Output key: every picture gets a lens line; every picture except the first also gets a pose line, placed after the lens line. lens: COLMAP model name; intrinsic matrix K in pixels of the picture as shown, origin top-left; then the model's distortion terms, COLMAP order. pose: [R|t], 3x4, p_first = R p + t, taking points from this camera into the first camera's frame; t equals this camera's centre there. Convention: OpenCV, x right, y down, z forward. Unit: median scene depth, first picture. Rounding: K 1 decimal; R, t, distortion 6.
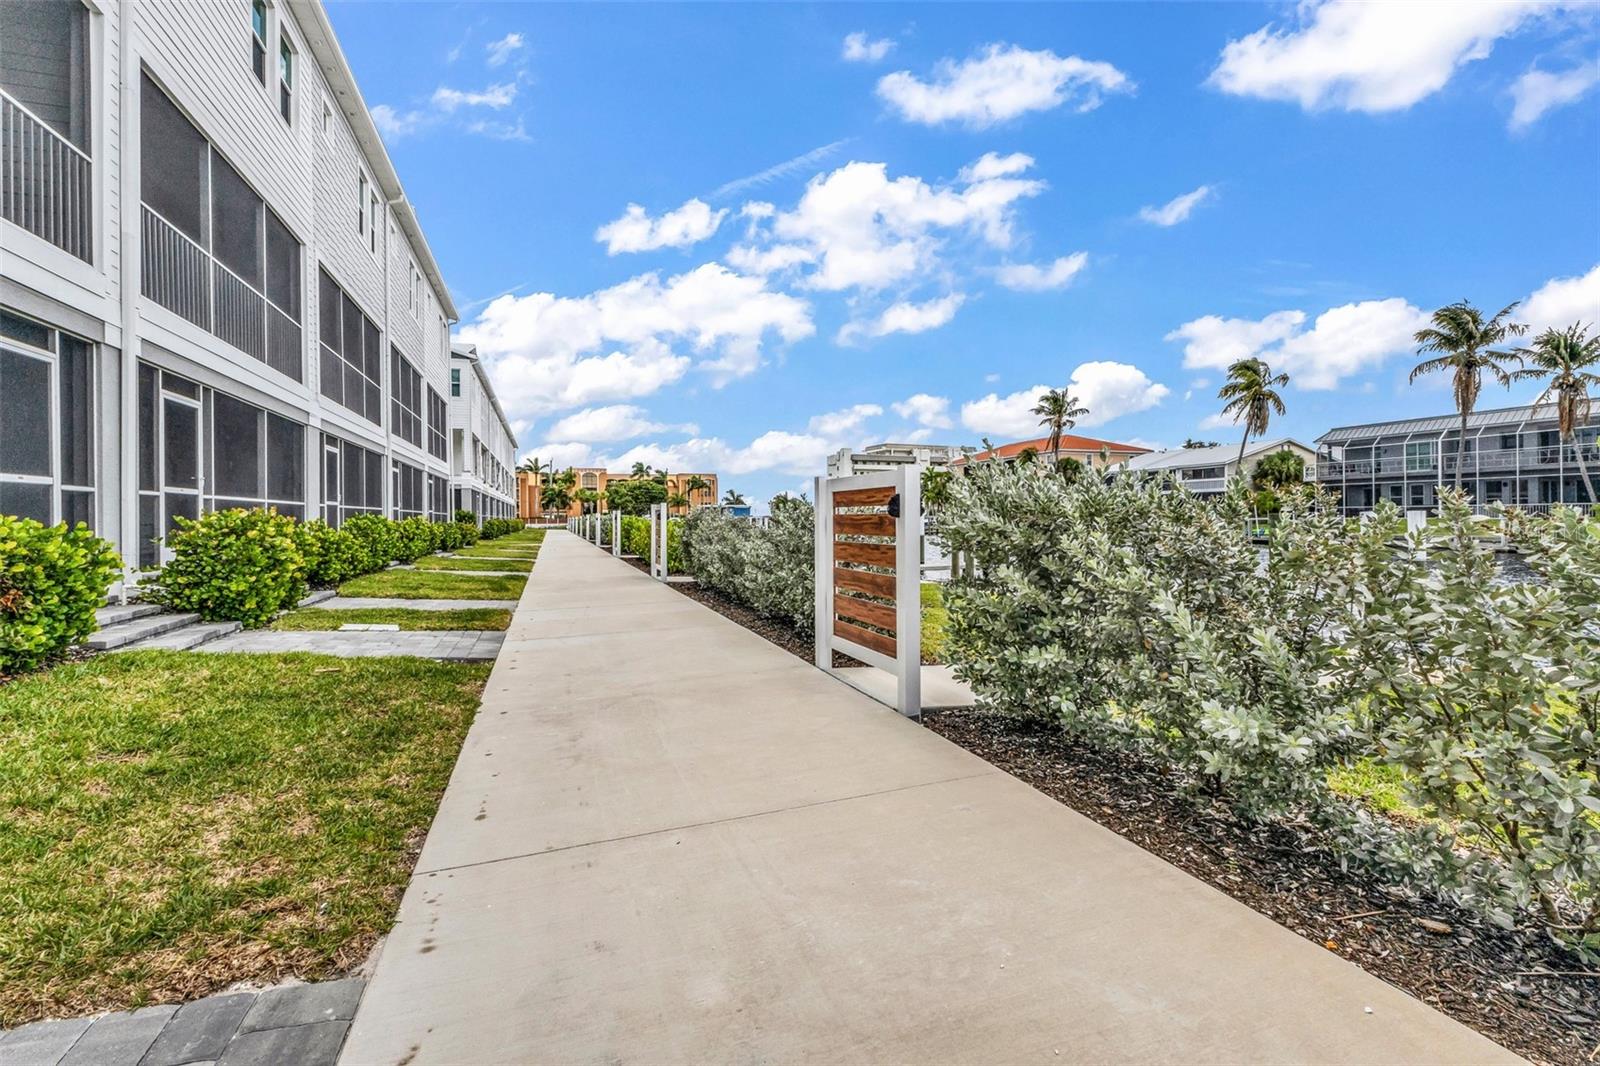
lens RADIAL K [[693.7, 0, 794.8], [0, 693.7, 501.9], [0, 0, 1]] dist [-0.000245, -0.000084]
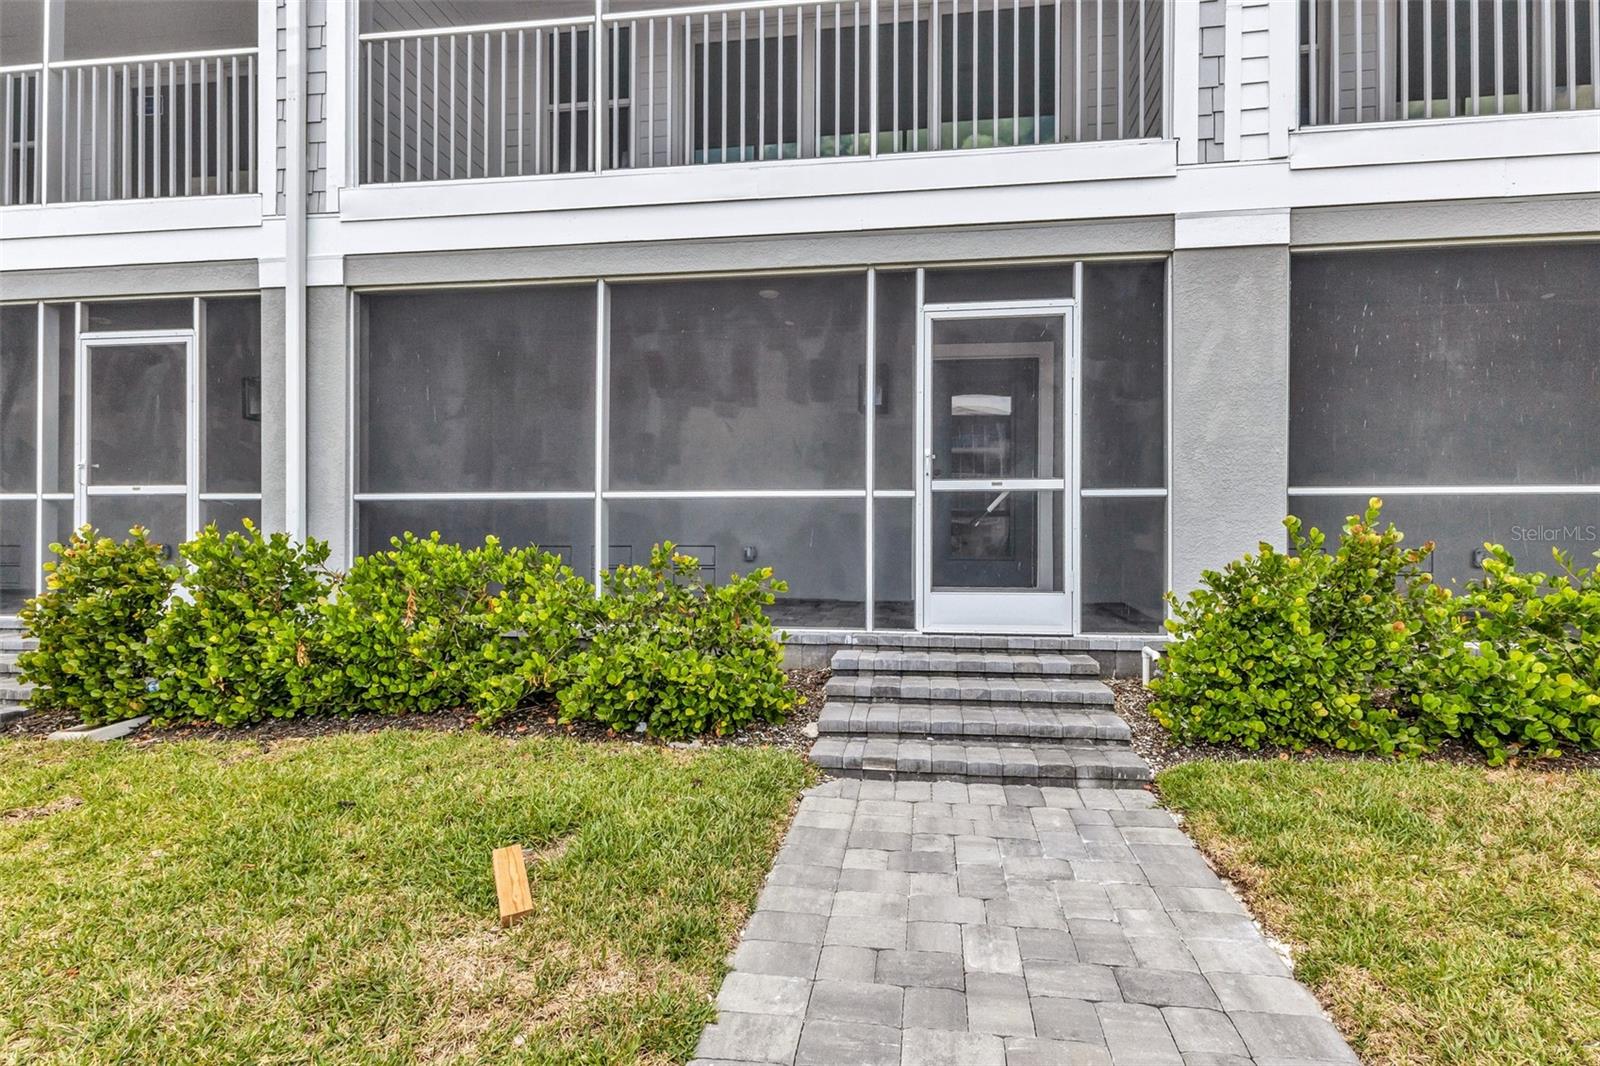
lens RADIAL K [[698.9, 0, 802.7], [0, 698.9, 541.8], [0, 0, 1]] dist [0.001912, 0.000455]
pose [[-0.420181, -0.011363, -0.907369, -0.555041], [0.024583, 0.999412, -0.023900, 0.058472], [0.907107, -0.032348, -0.419654, 1.717706]]
